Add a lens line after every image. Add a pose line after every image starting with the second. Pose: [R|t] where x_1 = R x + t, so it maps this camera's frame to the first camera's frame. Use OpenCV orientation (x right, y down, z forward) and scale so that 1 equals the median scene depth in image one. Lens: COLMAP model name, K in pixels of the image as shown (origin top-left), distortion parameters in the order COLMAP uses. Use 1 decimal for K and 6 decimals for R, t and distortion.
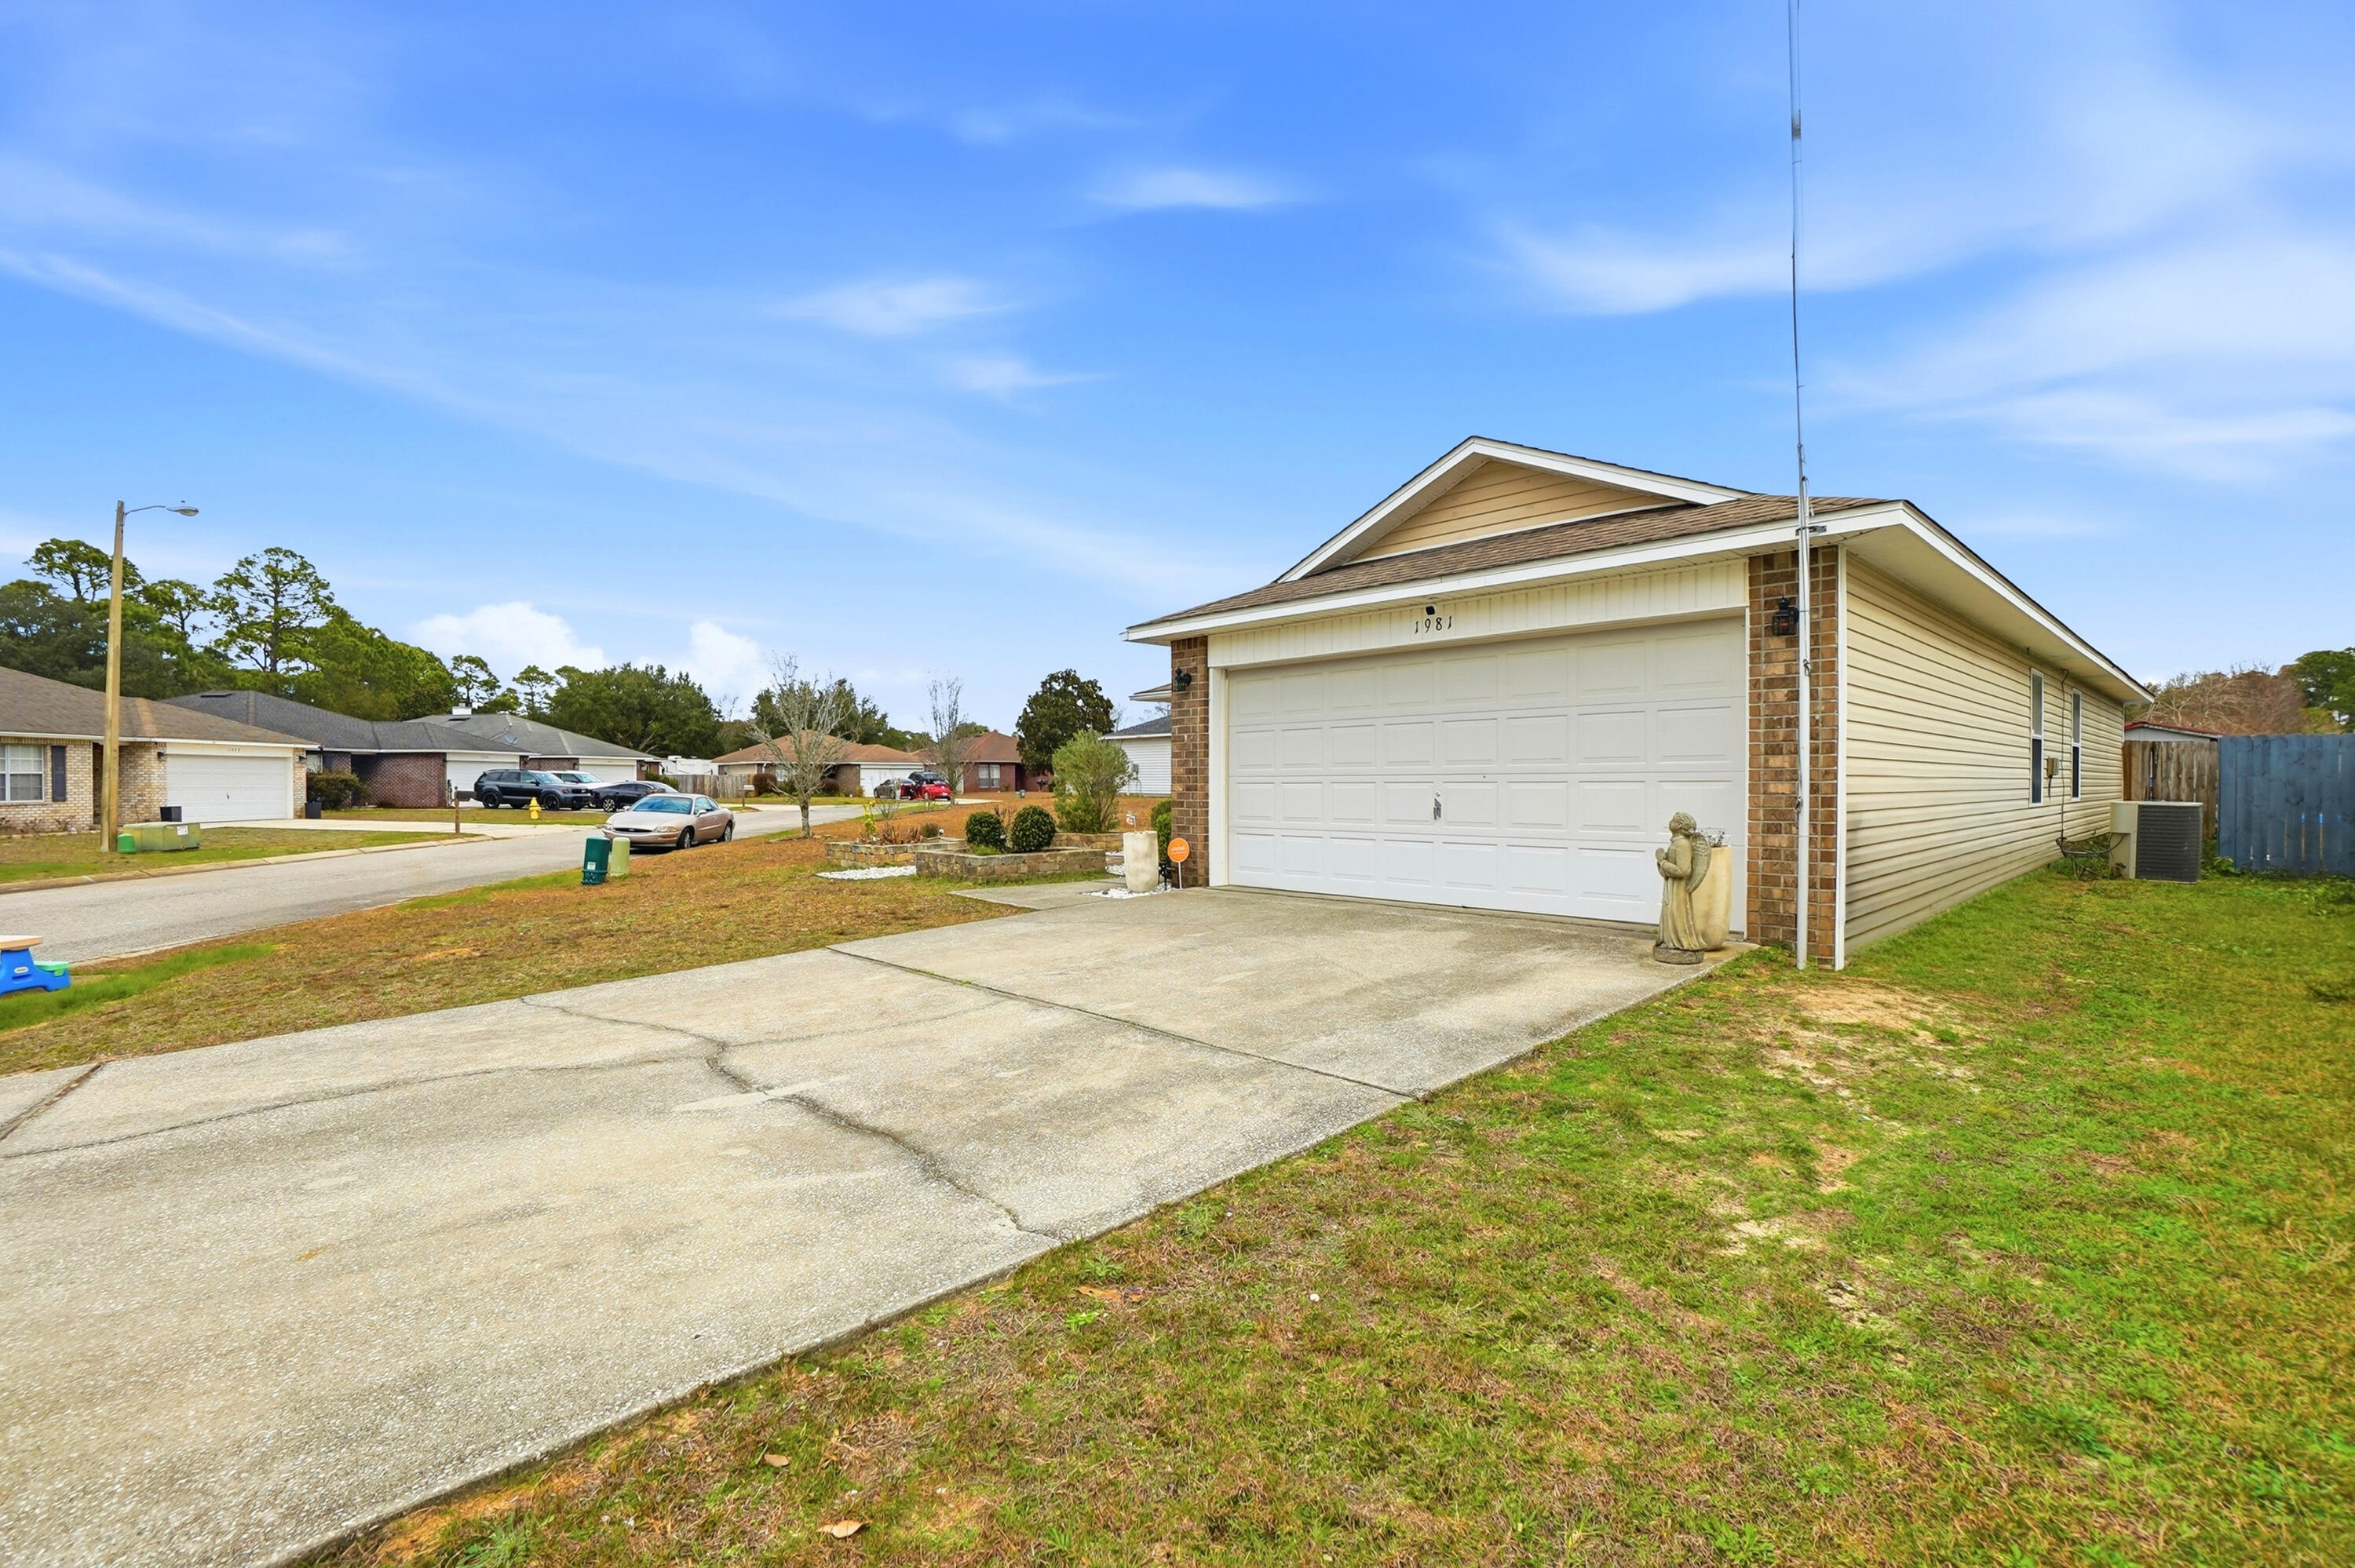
lens RADIAL K [[1066.7, 0, 1135.2], [0, 1066.7, 778.5], [0, 0, 1]] dist [-0.054307, 0.014741]
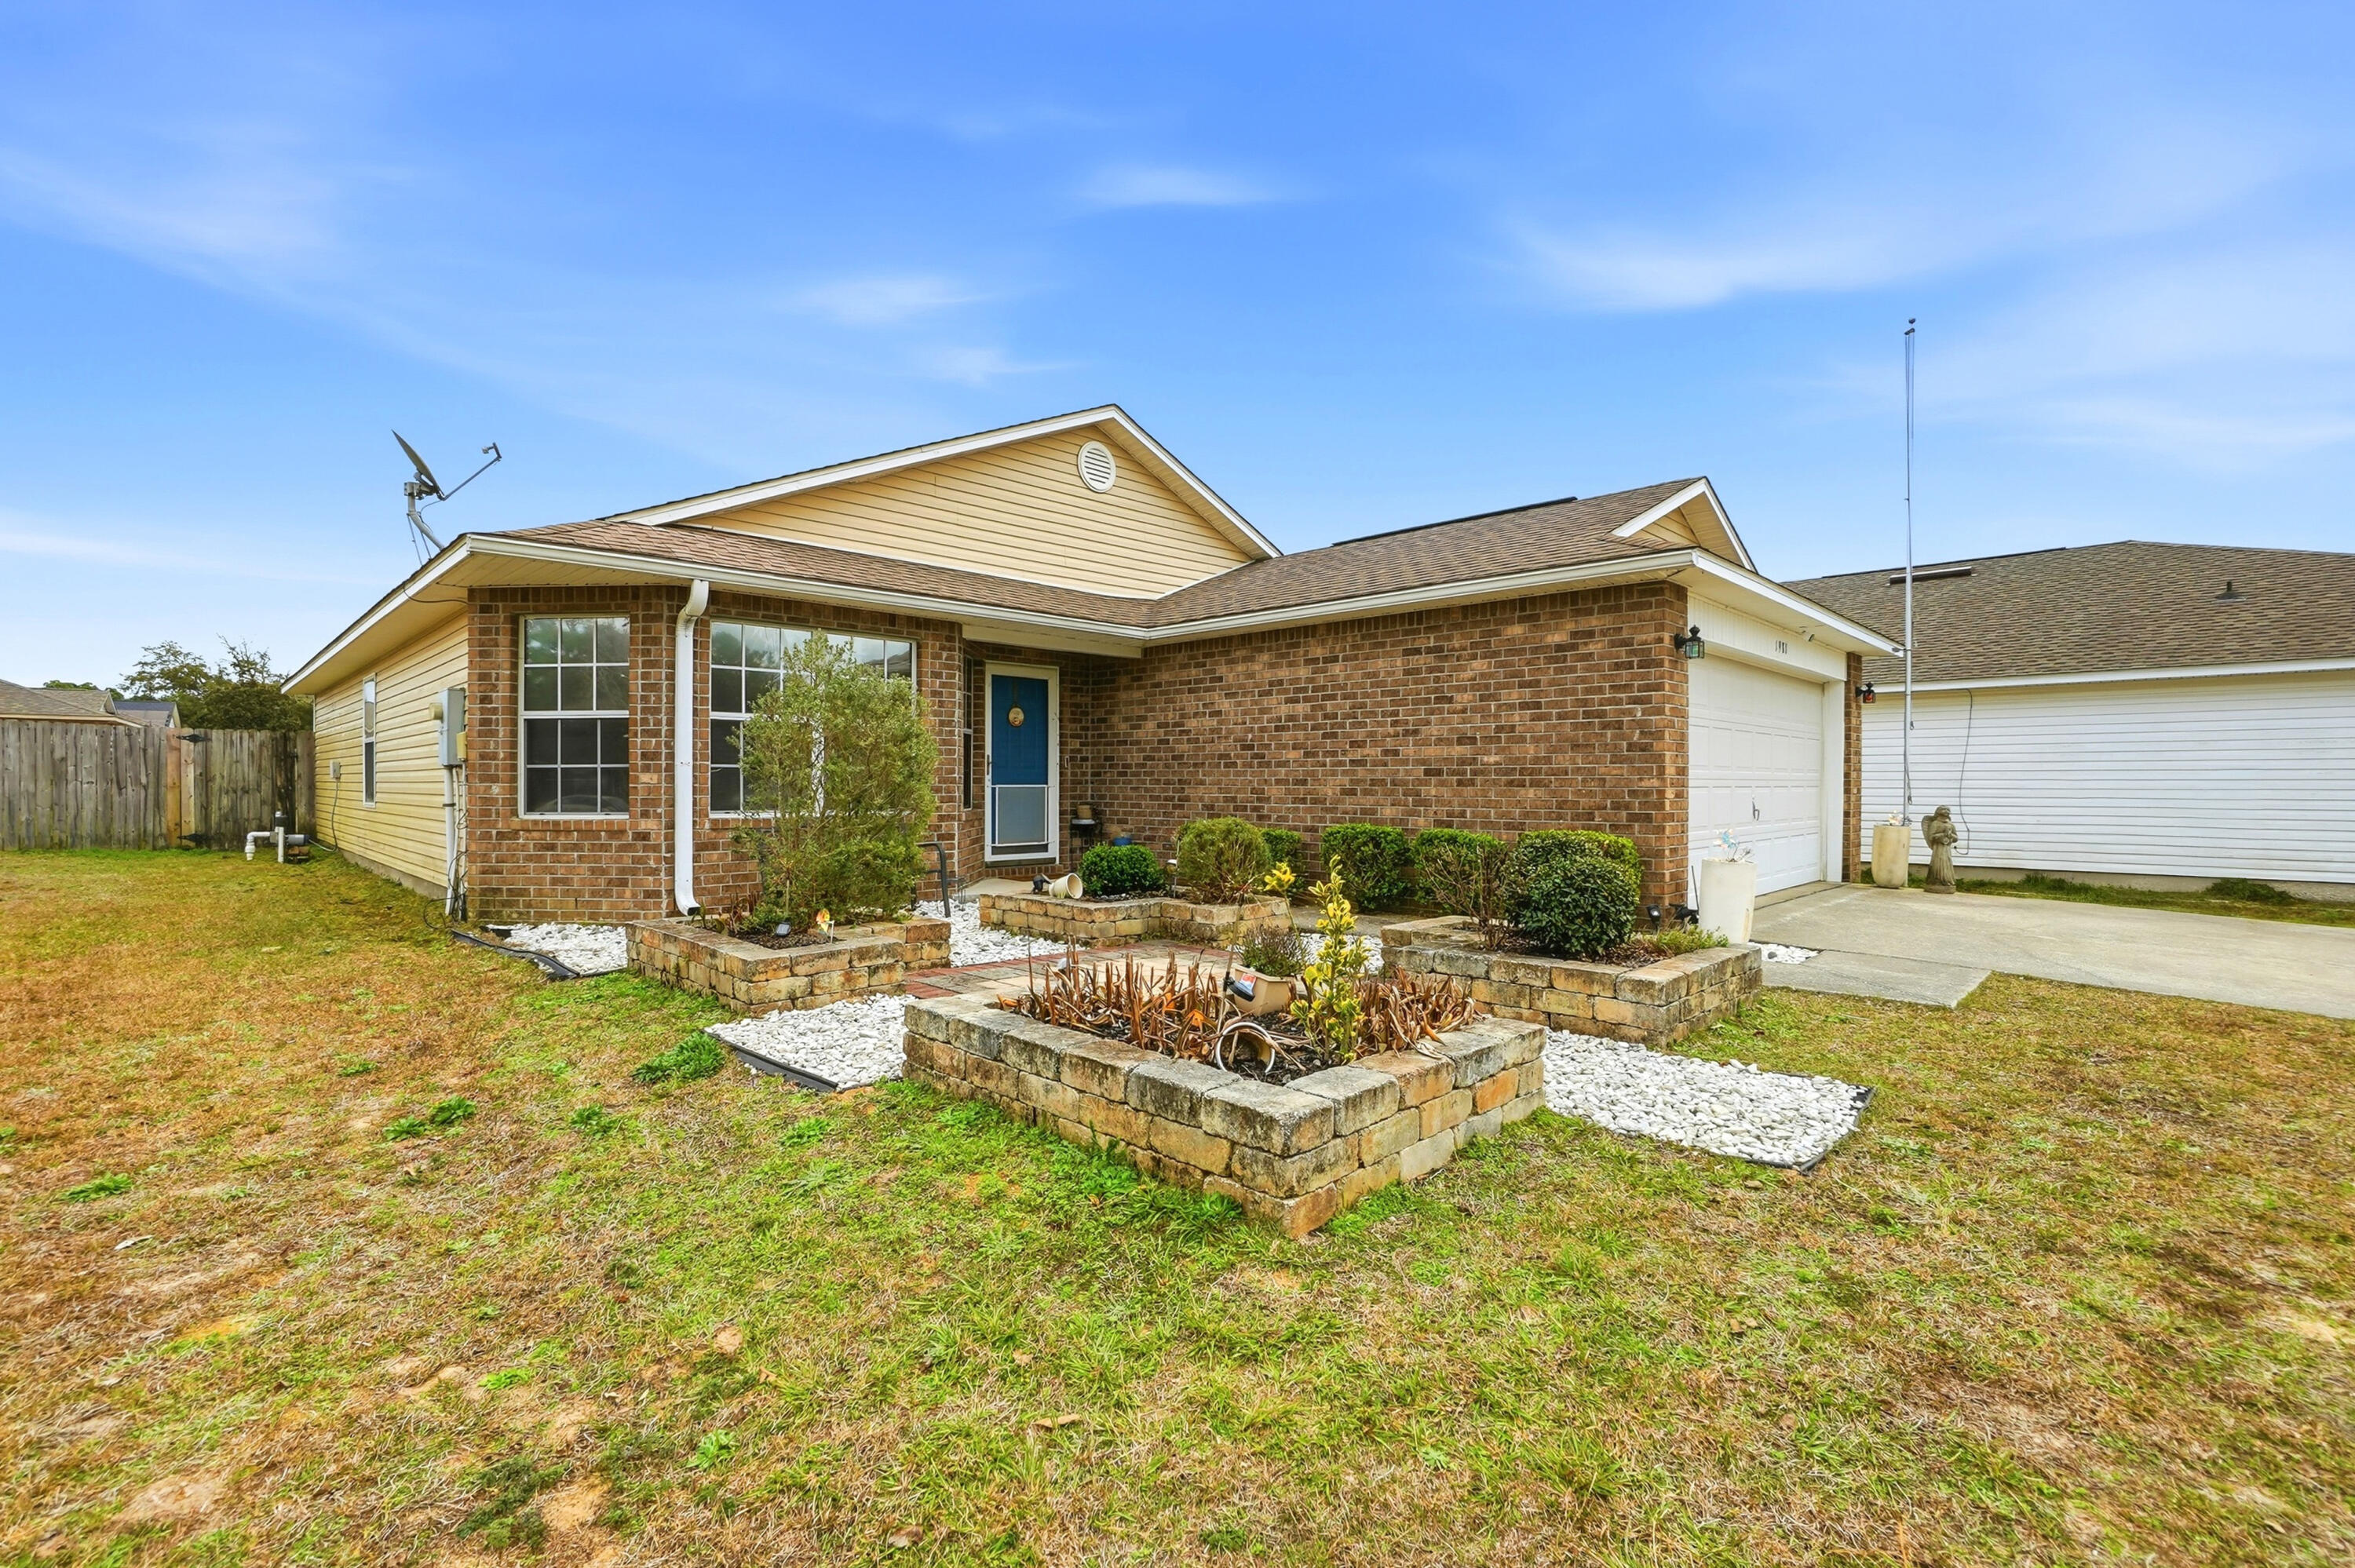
lens RADIAL K [[1066.7, 0, 1153.4], [0, 1066.7, 780.6], [0, 0, 1]] dist [-0.054307, 0.014741]
pose [[-0.054942, 0.005823, 0.998473, -0.639682], [-0.006109, 0.999962, -0.006168, 0.006341], [-0.998471, -0.006439, -0.054904, 1.399822]]
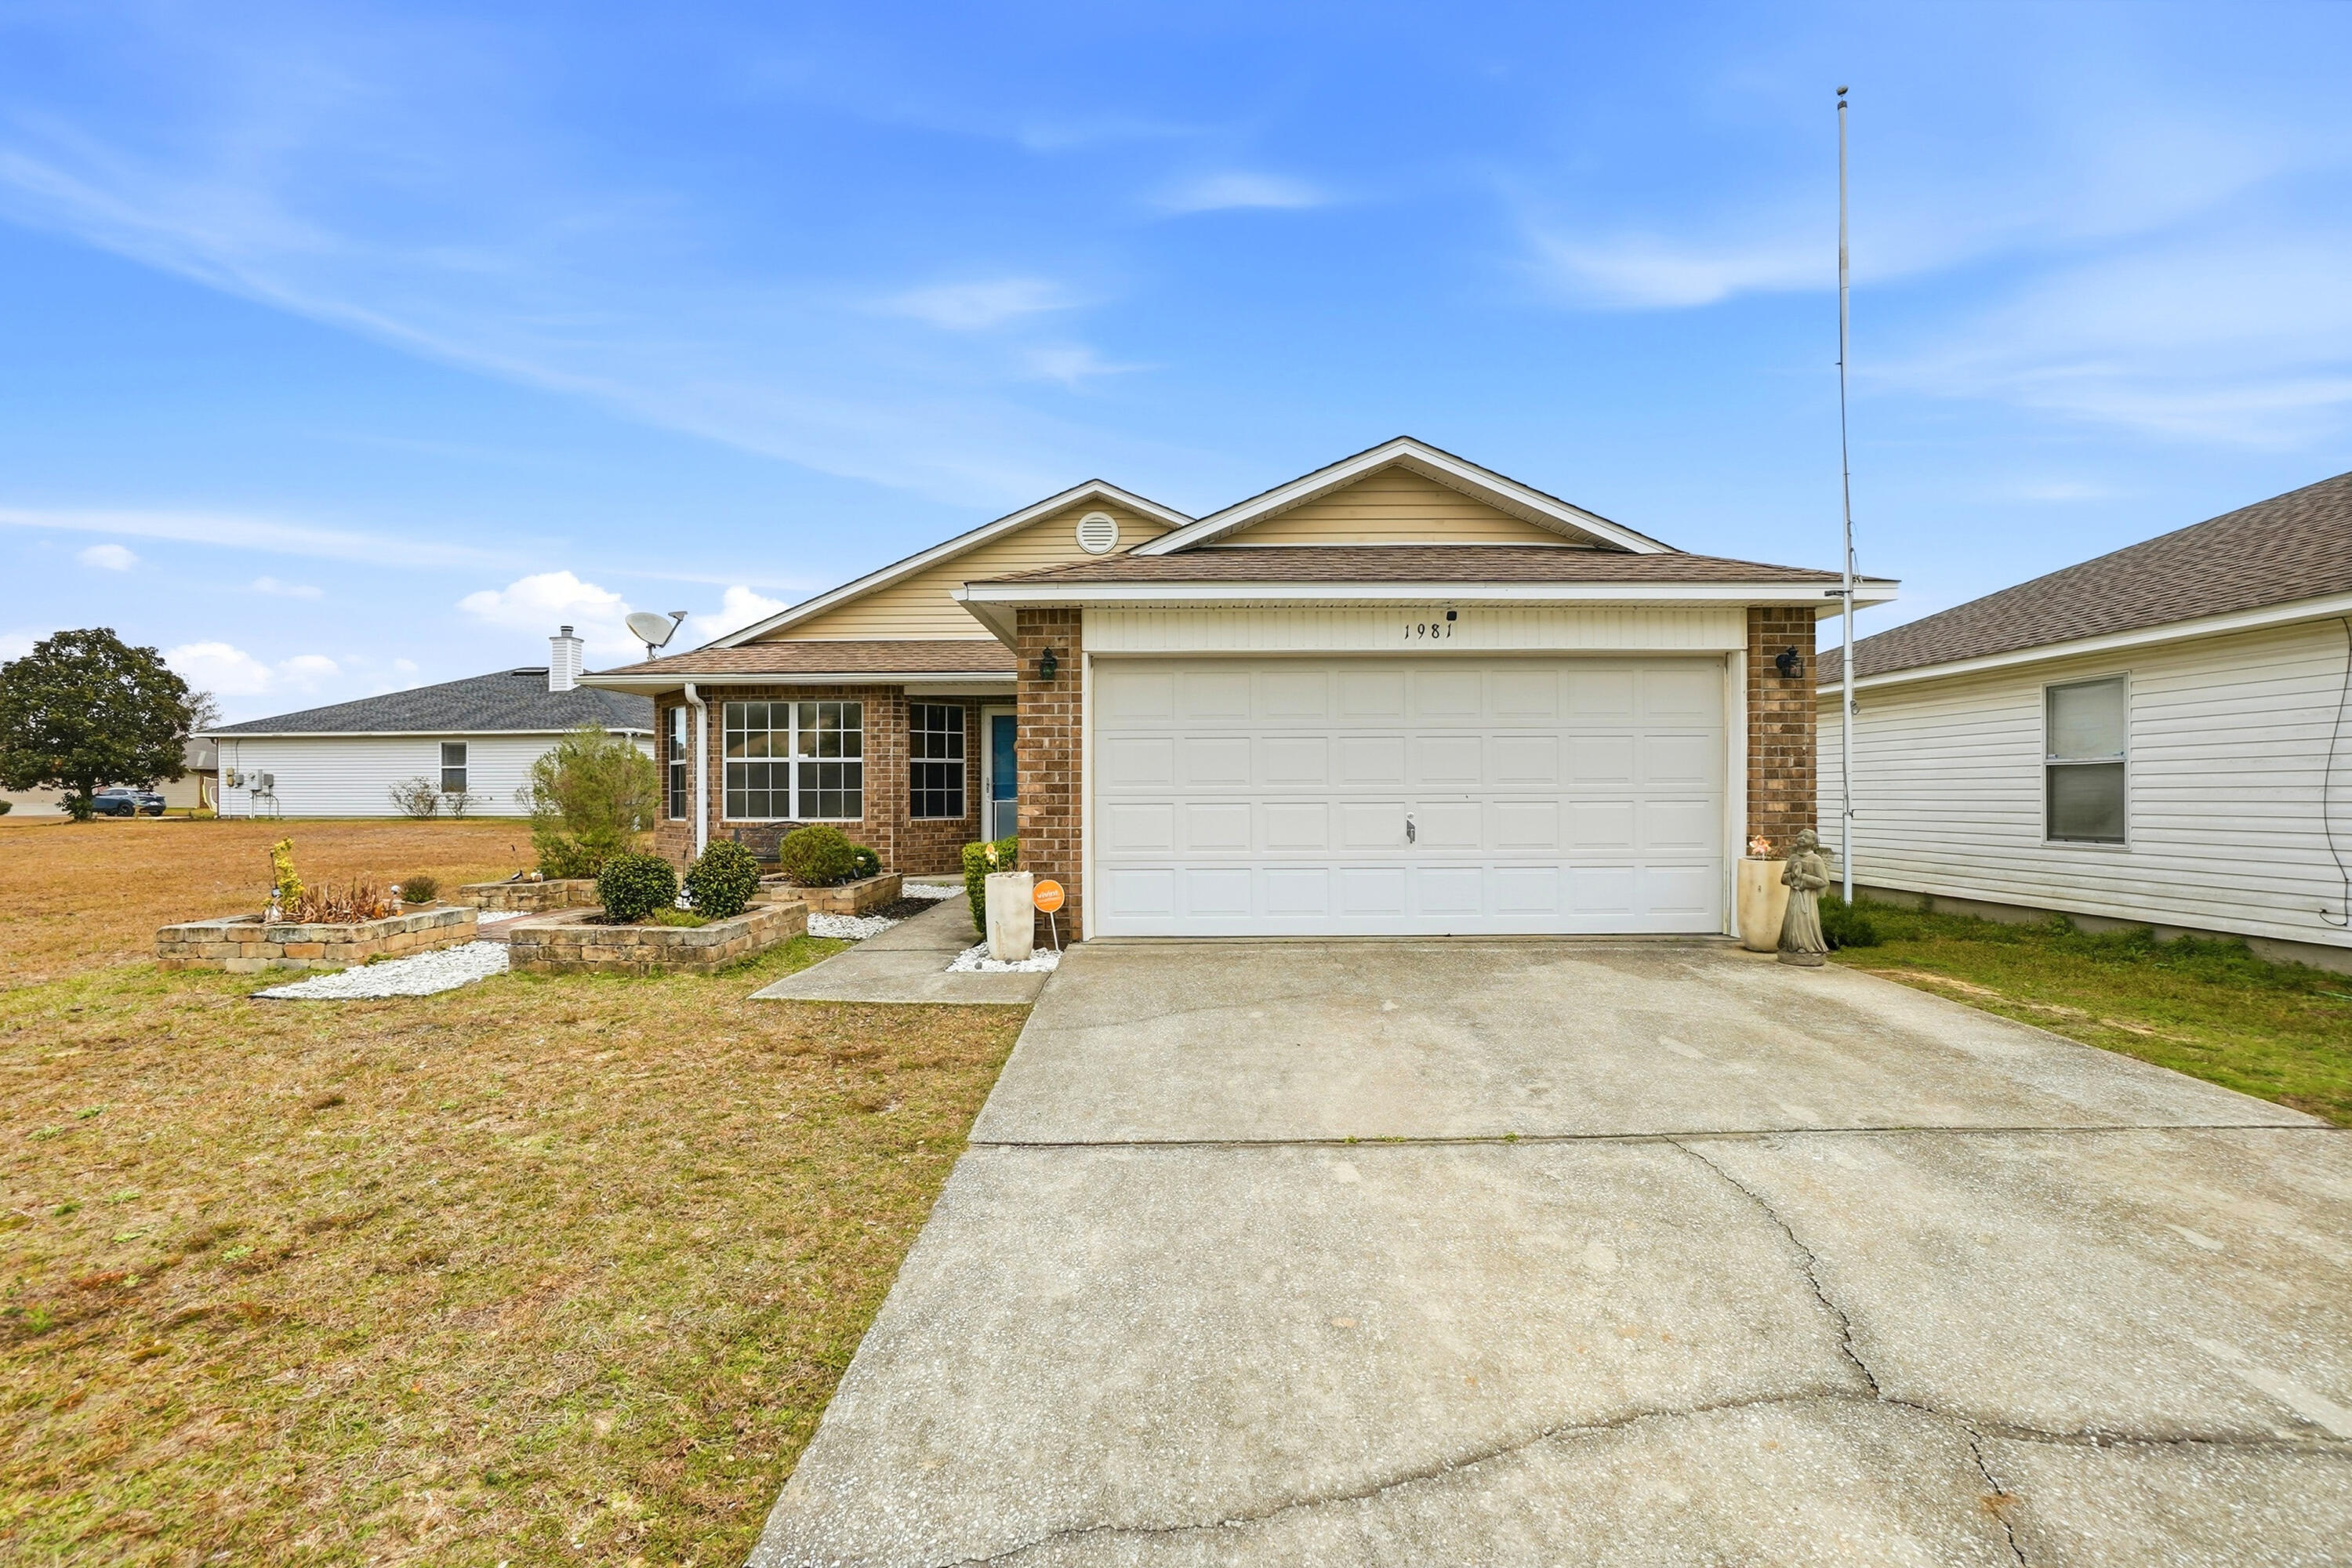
lens RADIAL K [[1065.5, 0, 1169.6], [0, 1065.5, 788.6], [0, 0, 1]] dist [-0.054307, 0.014741]
pose [[0.672801, 0.004643, 0.739809, -0.445360], [-0.001163, 0.999986, -0.005217, -0.002912], [-0.739823, 0.002650, 0.672796, 0.445885]]
